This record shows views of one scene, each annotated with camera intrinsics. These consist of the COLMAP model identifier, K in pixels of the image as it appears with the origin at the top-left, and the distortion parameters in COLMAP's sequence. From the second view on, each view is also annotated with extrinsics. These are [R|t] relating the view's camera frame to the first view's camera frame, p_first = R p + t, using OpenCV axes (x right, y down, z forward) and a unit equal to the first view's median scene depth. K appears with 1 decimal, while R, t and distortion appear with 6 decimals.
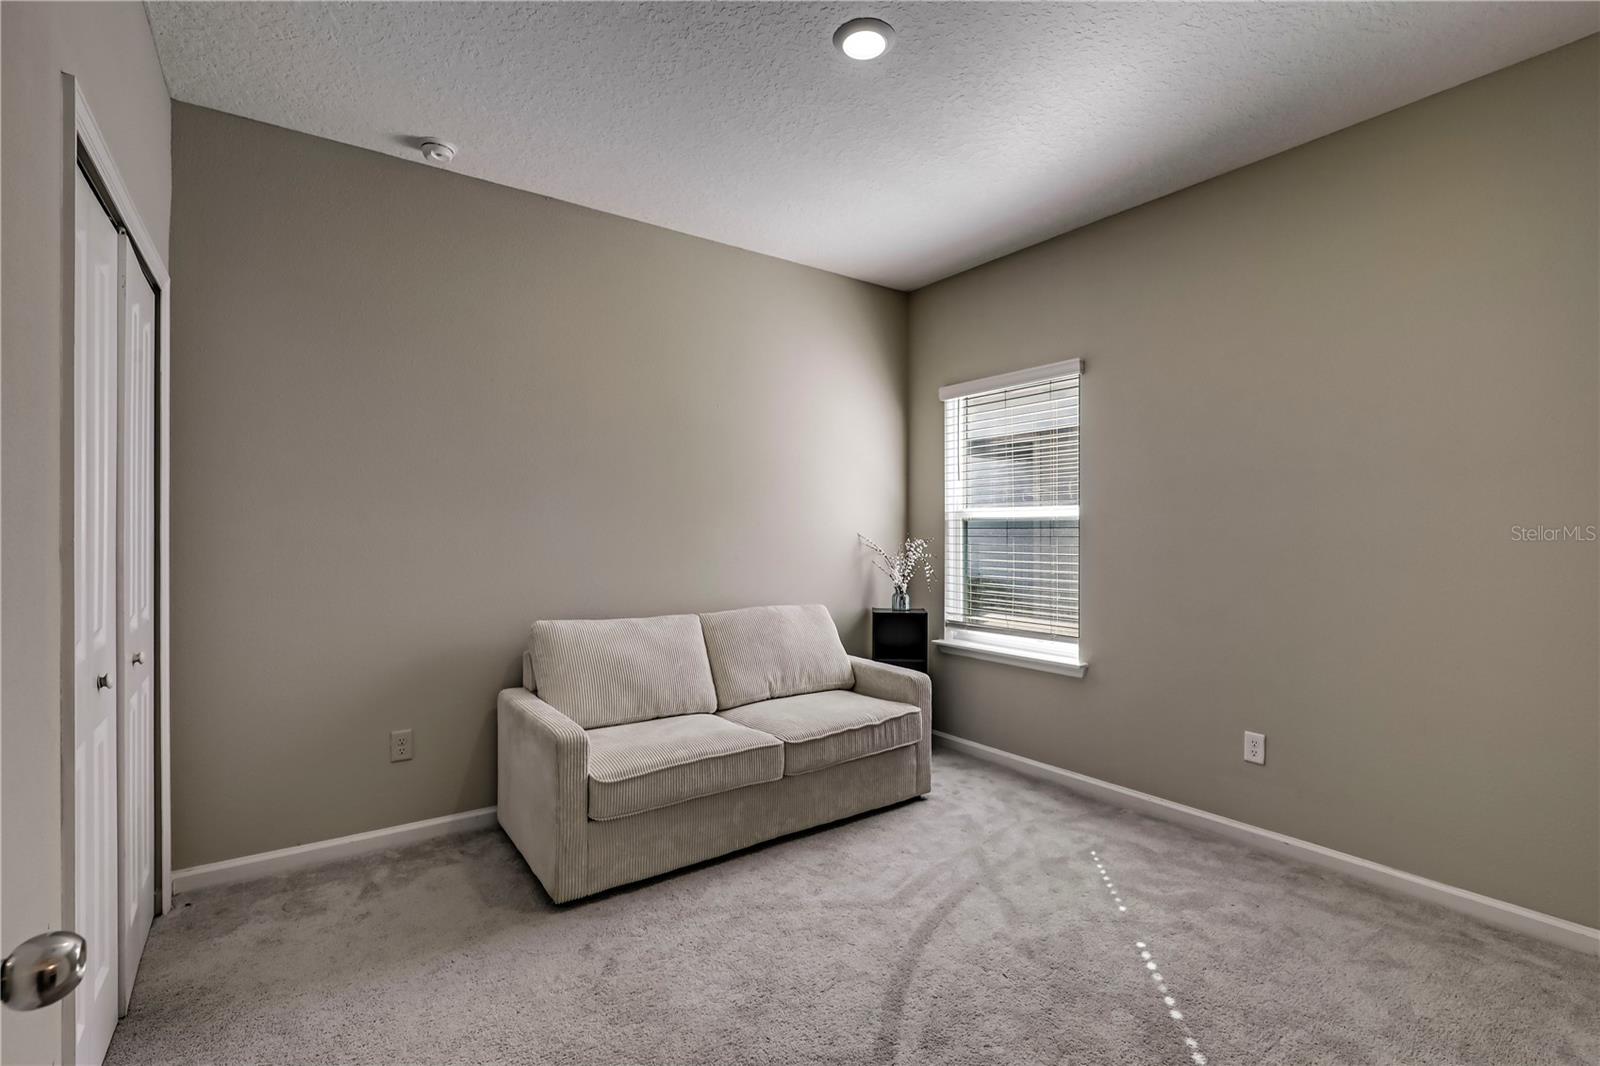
lens RADIAL K [[723.7, 0, 804.6], [0, 723.7, 523.0], [0, 0, 1]] dist [-0.014086, 0.000719]
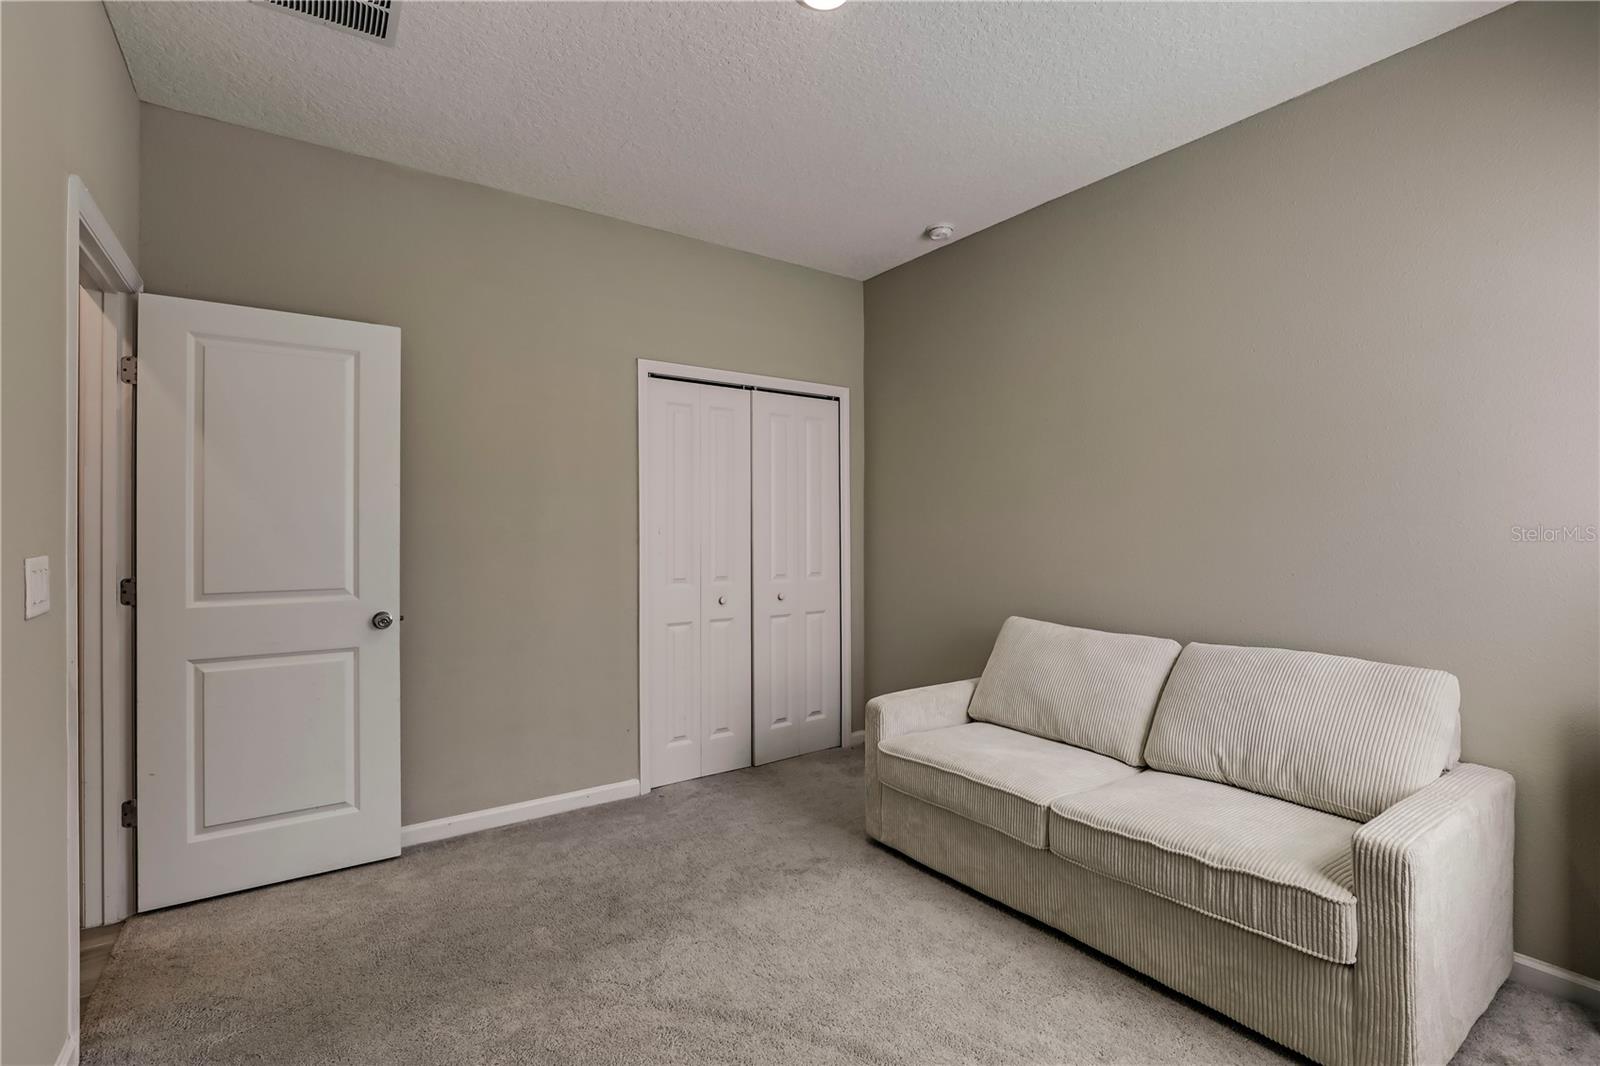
lens RADIAL K [[723.7, 0, 804.6], [0, 723.7, 523.0], [0, 0, 1]] dist [-0.014086, 0.000719]
pose [[-0.001900, -0.012387, -0.999921, 0.706858], [0.014855, 0.999813, -0.012414, 0.006081], [0.999888, -0.014877, -0.001716, 0.706215]]
